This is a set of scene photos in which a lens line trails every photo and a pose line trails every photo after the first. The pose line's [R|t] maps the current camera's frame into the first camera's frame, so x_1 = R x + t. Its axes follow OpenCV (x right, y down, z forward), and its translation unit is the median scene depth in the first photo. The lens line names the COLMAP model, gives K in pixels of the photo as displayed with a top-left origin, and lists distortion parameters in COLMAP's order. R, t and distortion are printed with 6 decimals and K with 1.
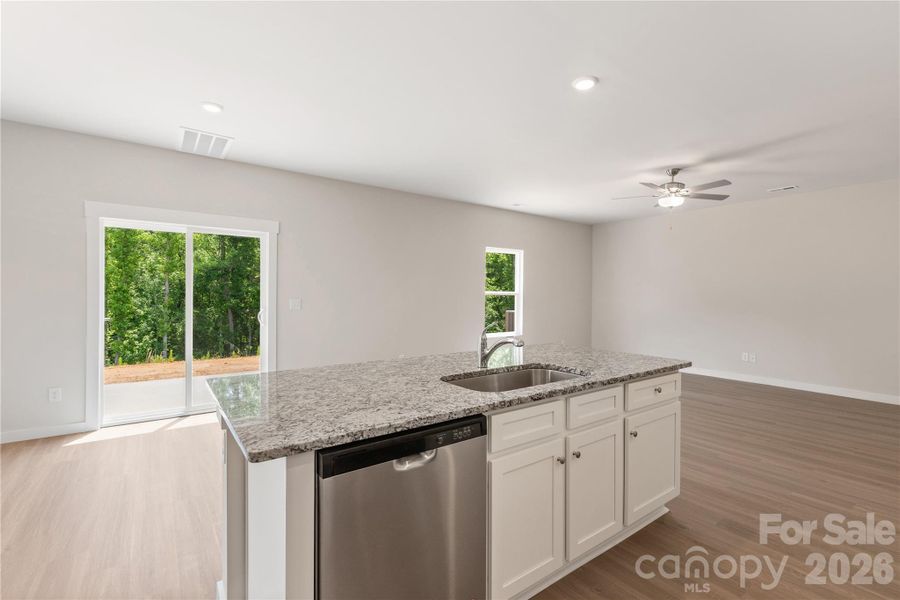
lens RADIAL K [[411.1, 0, 443.8], [0, 411.1, 291.8], [0, 0, 1]] dist [0.000325, -0.000147]
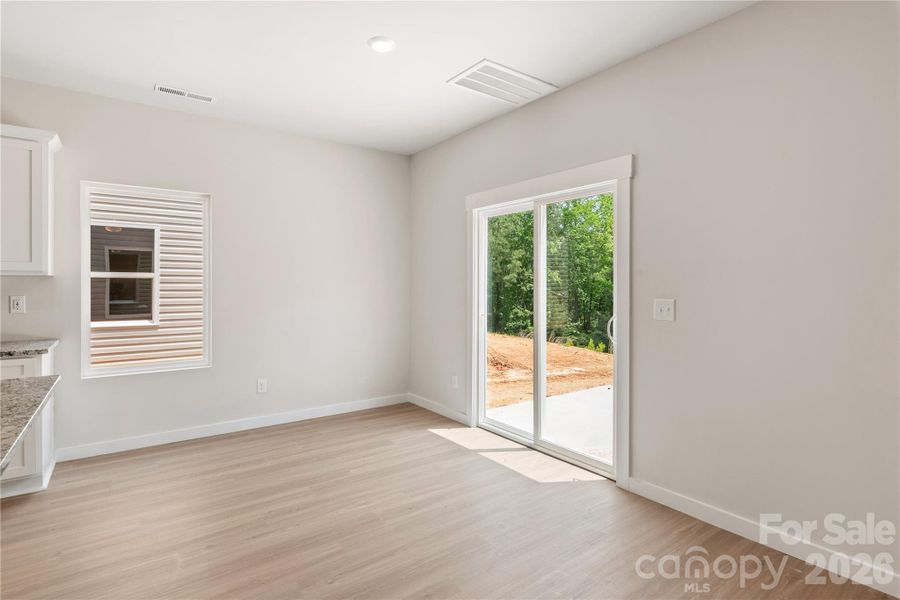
lens RADIAL K [[452.4, 0, 451.4], [0, 452.4, 286.0], [0, 0, 1]] dist [0.000965, -0.001227]
pose [[-0.000642, -0.005887, -0.999982, 0.269804], [-0.003149, 0.999978, -0.005885, 0.007207], [0.999995, 0.003145, -0.000661, 1.084422]]
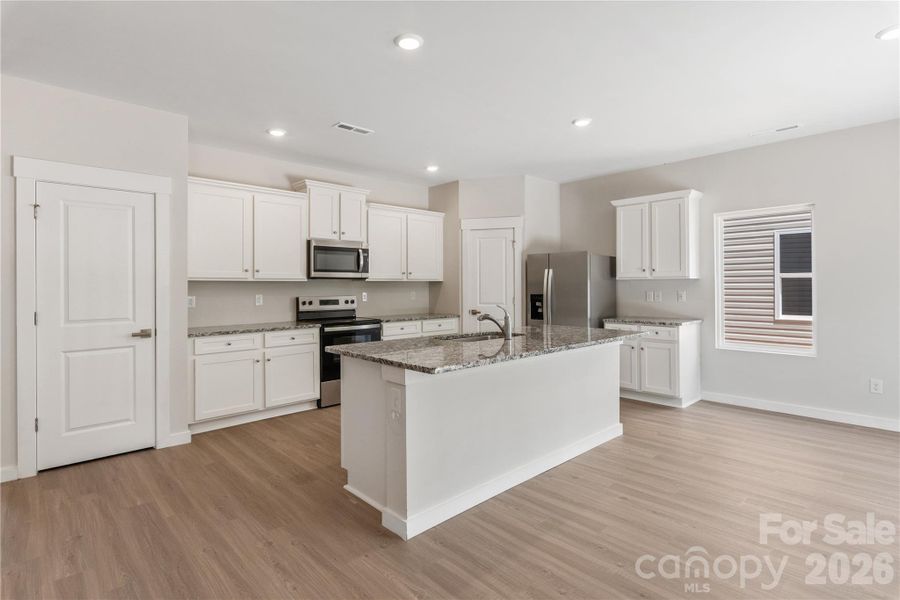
lens RADIAL K [[452.4, 0, 447.5], [0, 452.4, 292.0], [0, 0, 1]] dist [0.000965, -0.001227]
pose [[-0.992633, 0.000971, -0.121158, 0.313902], [-0.000313, 0.999944, 0.010579, 0.010962], [0.121162, 0.010539, -0.992577, 1.620863]]
